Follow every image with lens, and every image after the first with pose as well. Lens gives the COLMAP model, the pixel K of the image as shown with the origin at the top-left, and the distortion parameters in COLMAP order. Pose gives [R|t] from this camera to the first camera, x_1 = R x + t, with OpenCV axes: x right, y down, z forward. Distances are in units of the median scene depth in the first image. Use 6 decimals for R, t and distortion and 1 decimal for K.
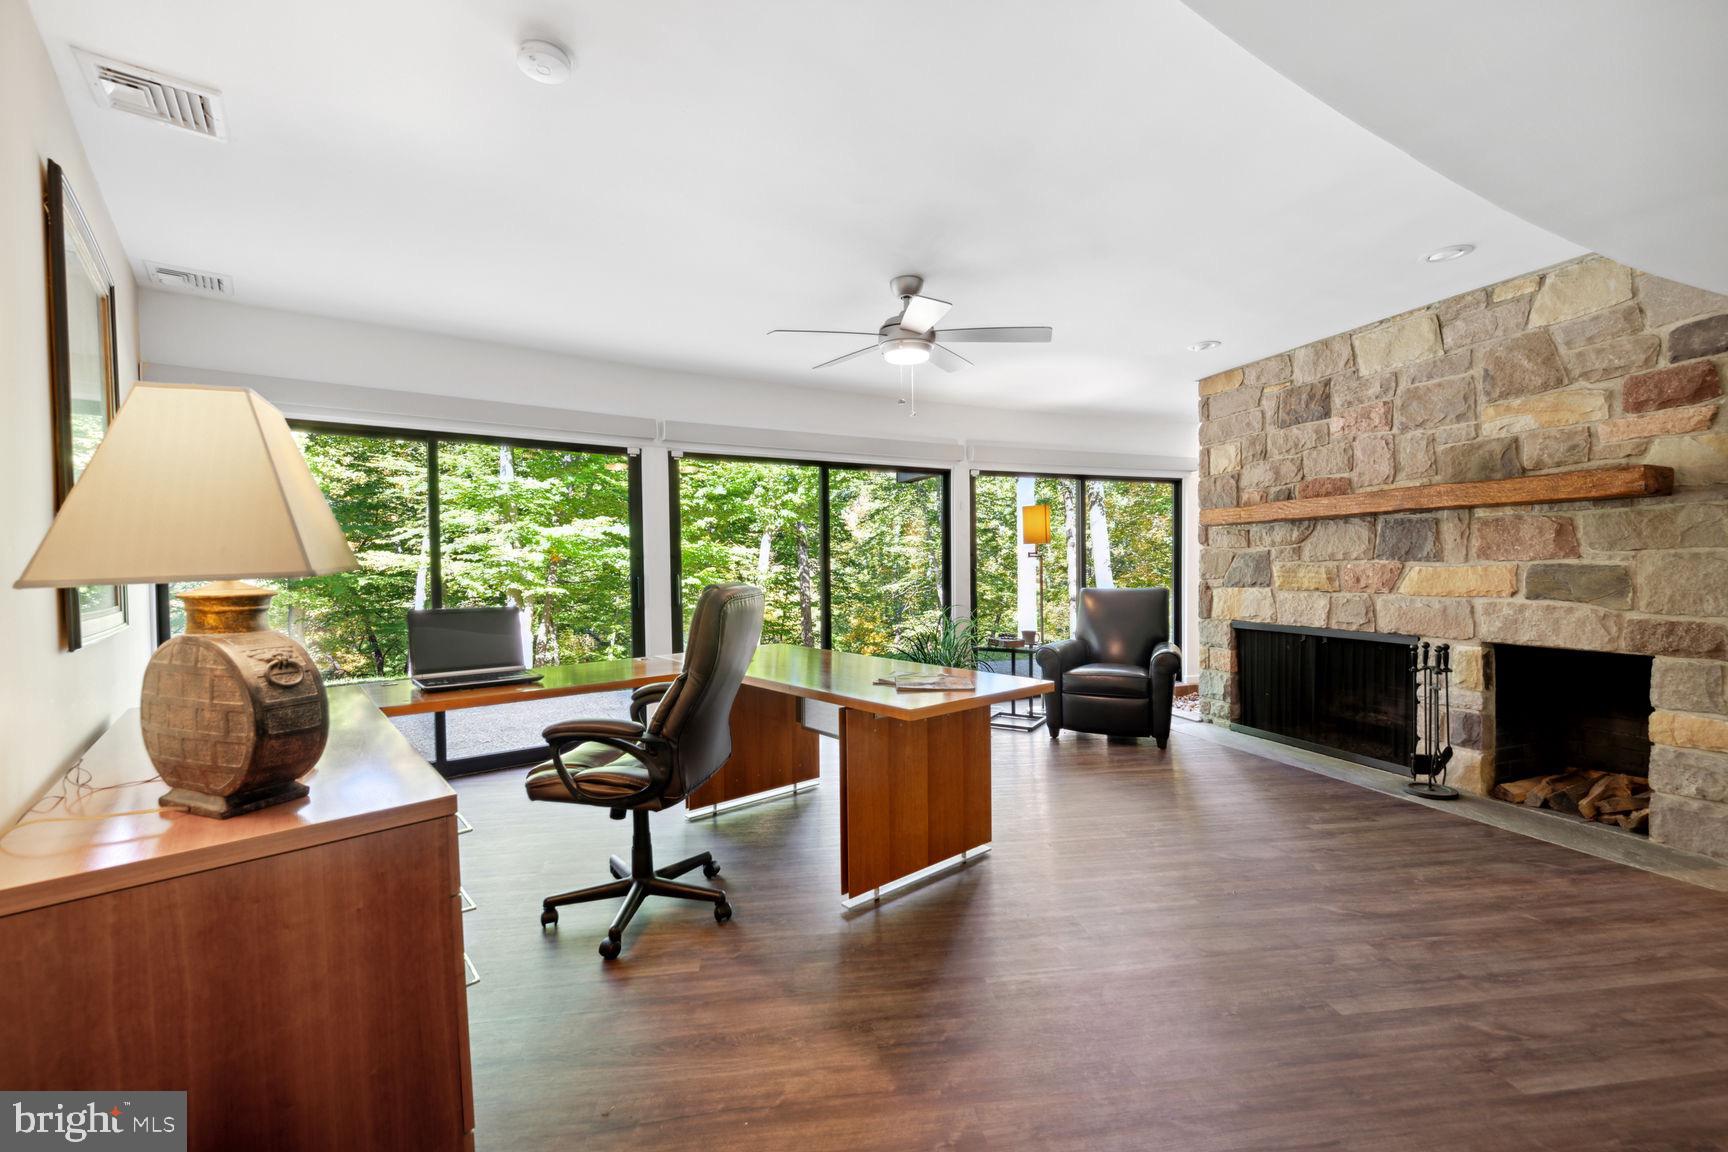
lens RADIAL K [[705.2, 0, 868.6], [0, 705.2, 582.8], [0, 0, 1]] dist [-0.002087, -0.000524]
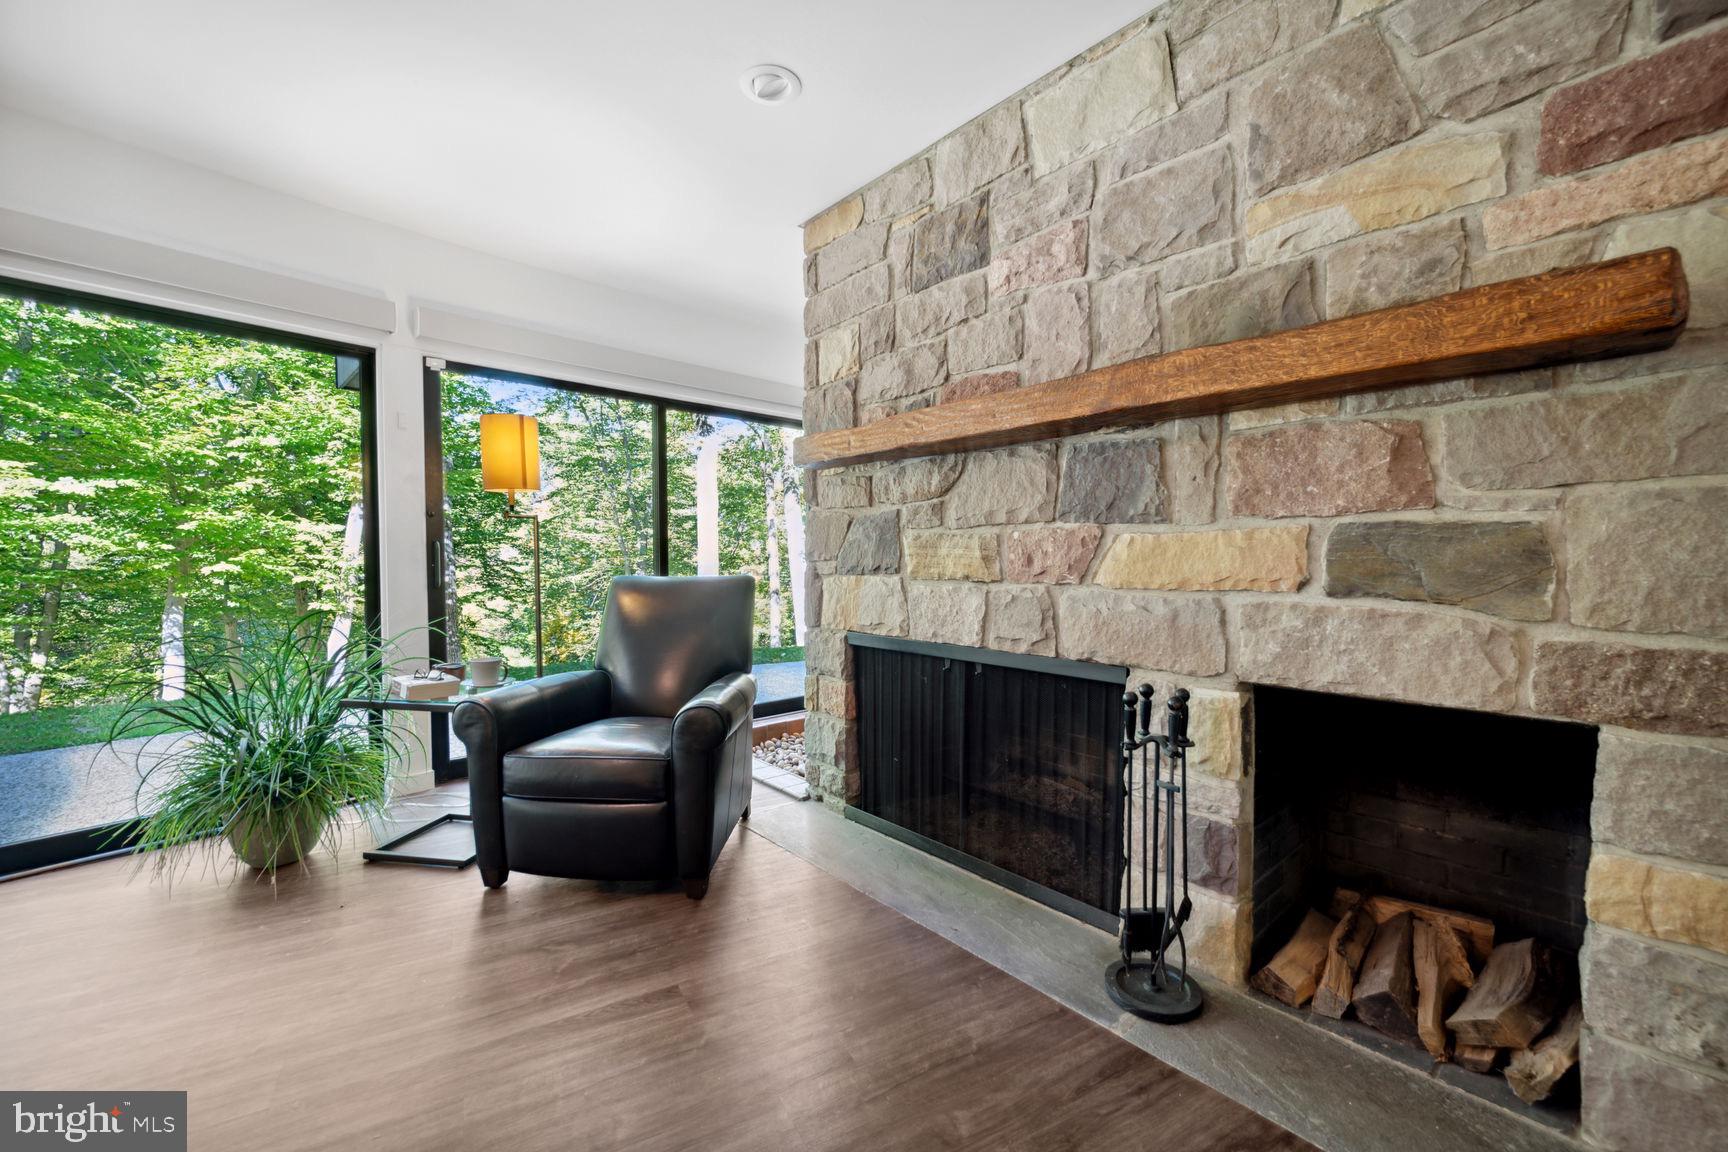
lens RADIAL K [[705.2, 0, 868.6], [0, 705.2, 582.8], [0, 0, 1]] dist [-0.002087, -0.000524]
pose [[0.925378, -0.000439, 0.379046, 0.431359], [-0.003888, 0.999936, 0.010652, 0.009239], [-0.379026, -0.011331, 0.925317, 0.627556]]
